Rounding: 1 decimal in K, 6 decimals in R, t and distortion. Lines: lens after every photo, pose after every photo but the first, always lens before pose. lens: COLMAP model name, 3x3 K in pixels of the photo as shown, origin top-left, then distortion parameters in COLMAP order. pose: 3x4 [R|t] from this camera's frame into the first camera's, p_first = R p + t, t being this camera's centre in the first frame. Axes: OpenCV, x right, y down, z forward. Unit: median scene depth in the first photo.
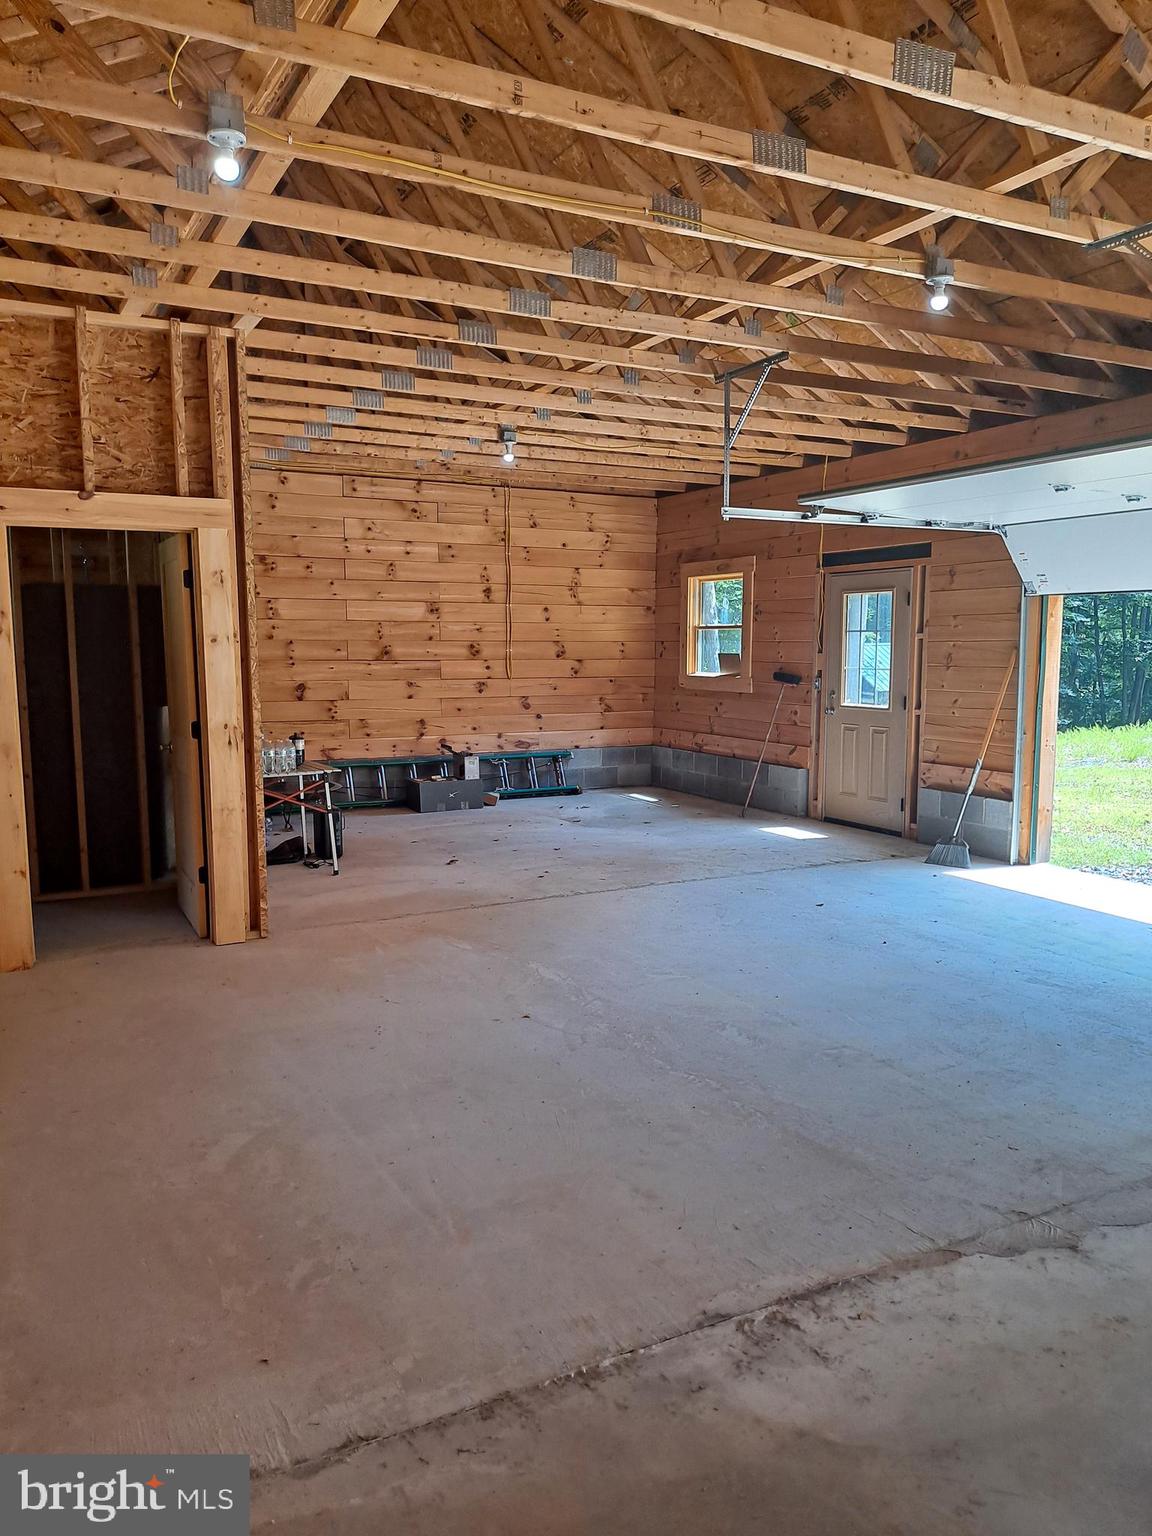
lens RADIAL K [[1127.6, 0, 590.6], [0, 1127.6, 784.7], [0, 0, 1]] dist [0.072175, -0.066498]
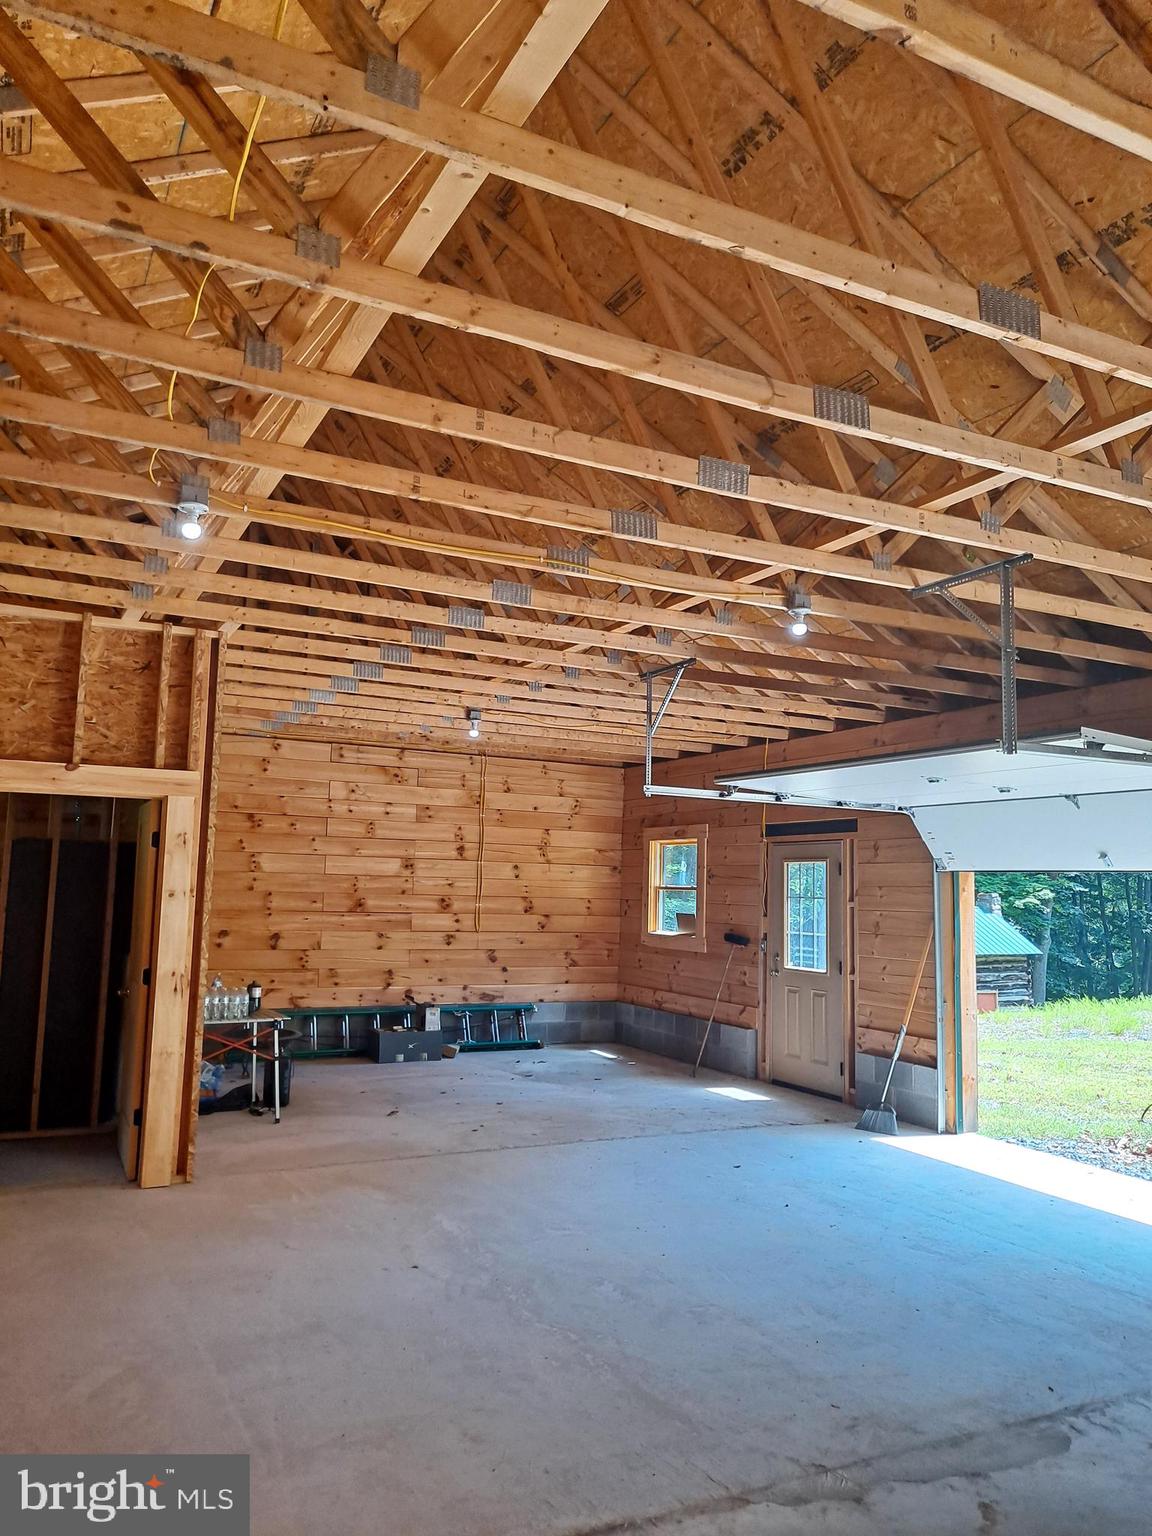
lens RADIAL K [[1127.6, 0, 581.0], [0, 1127.6, 787.2], [0, 0, 1]] dist [0.072175, -0.066498]
pose [[0.999417, 0.024408, -0.023859, 0.049907], [-0.029032, 0.975474, -0.218191, 0.000427], [0.017948, 0.218757, 0.975614, -0.051561]]
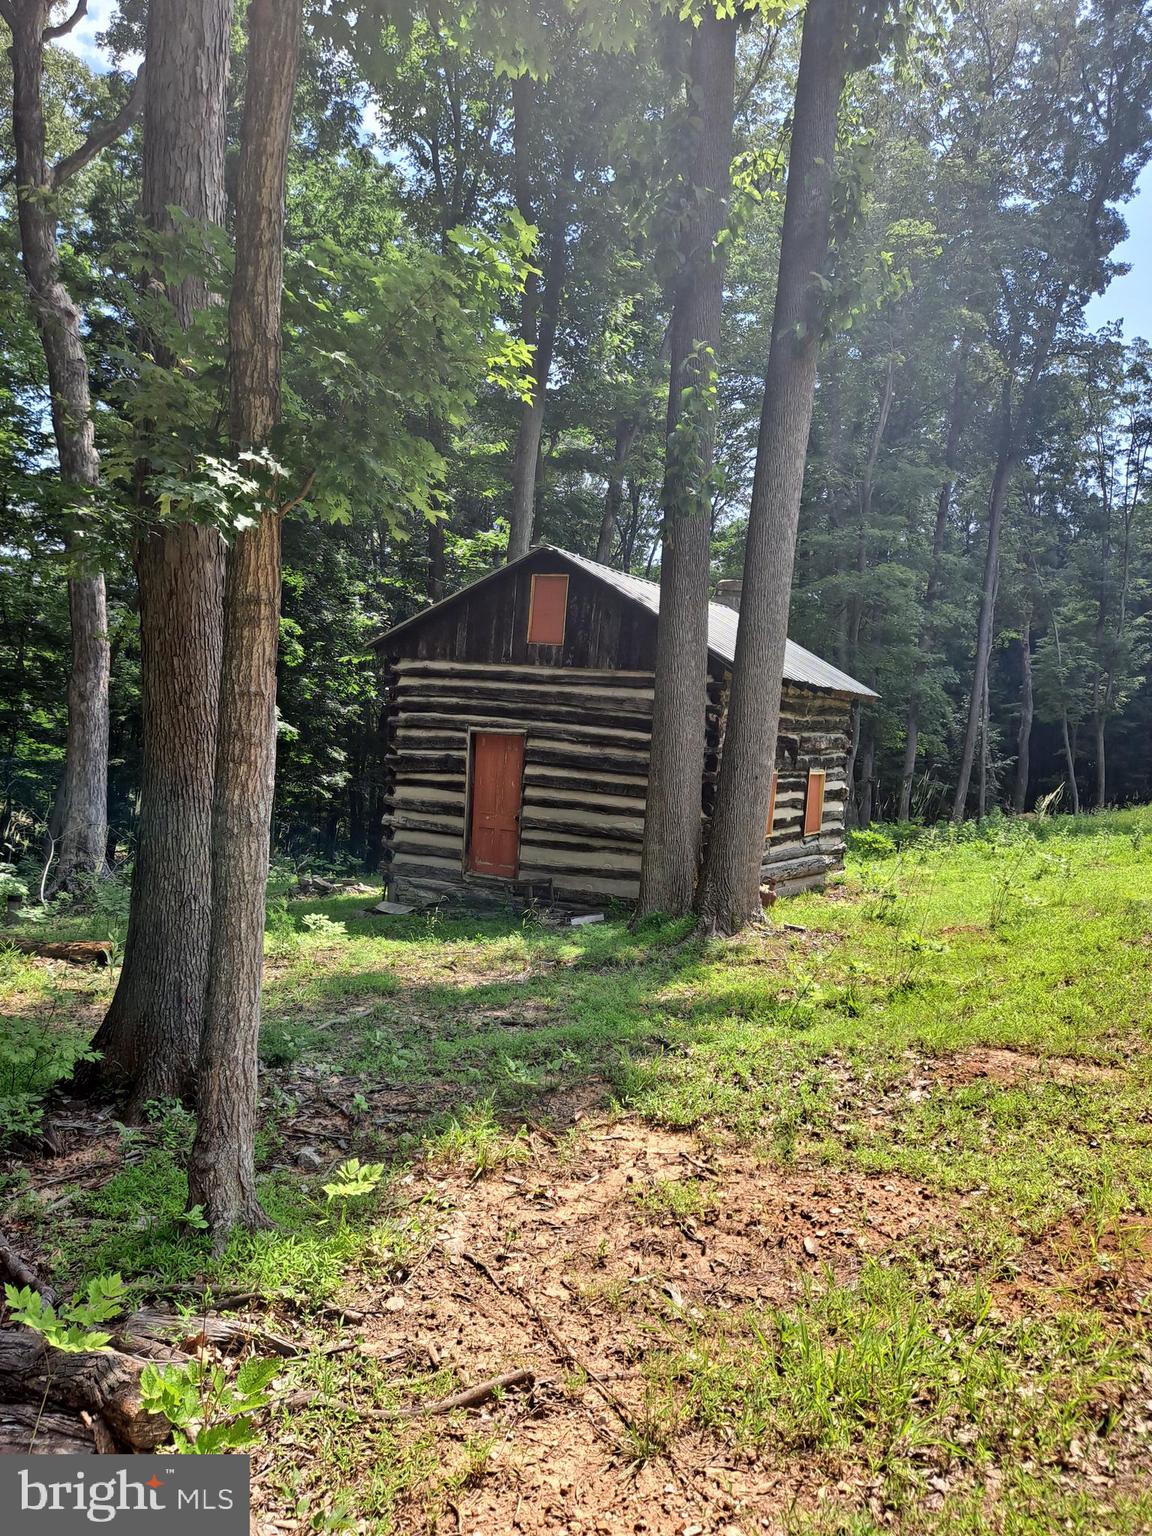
lens RADIAL K [[1127.6, 0, 573.2], [0, 1127.6, 783.7], [0, 0, 1]] dist [0.072175, -0.066498]
pose [[0.740019, 0.022999, 0.672192, -0.115430], [0.008356, 0.999024, -0.043381, -0.101571], [-0.672534, 0.037719, 0.739104, 2.526882]]
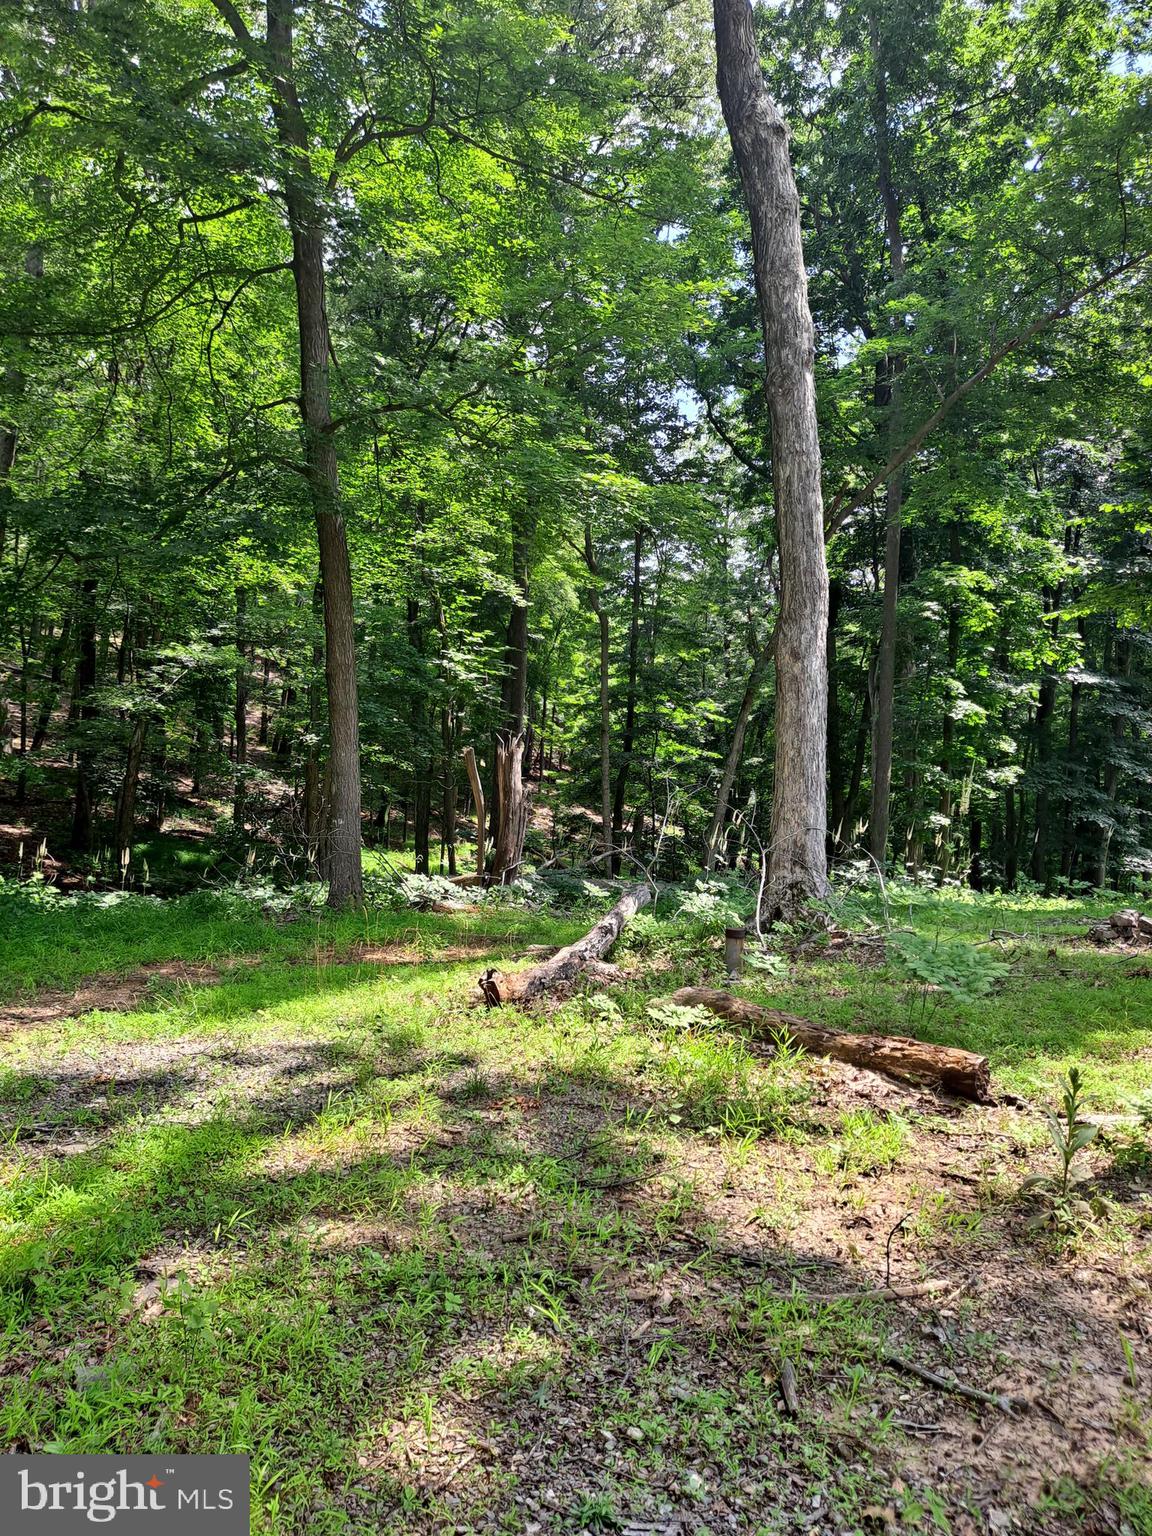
lens RADIAL K [[1127.6, 0, 562.9], [0, 1127.6, 785.3], [0, 0, 1]] dist [0.072175, -0.066498]
pose [[0.975504, 0.012706, 0.219617, -0.035132], [-0.002403, 0.998887, -0.047116, -0.109319], [-0.219971, 0.045434, 0.974448, 3.115671]]
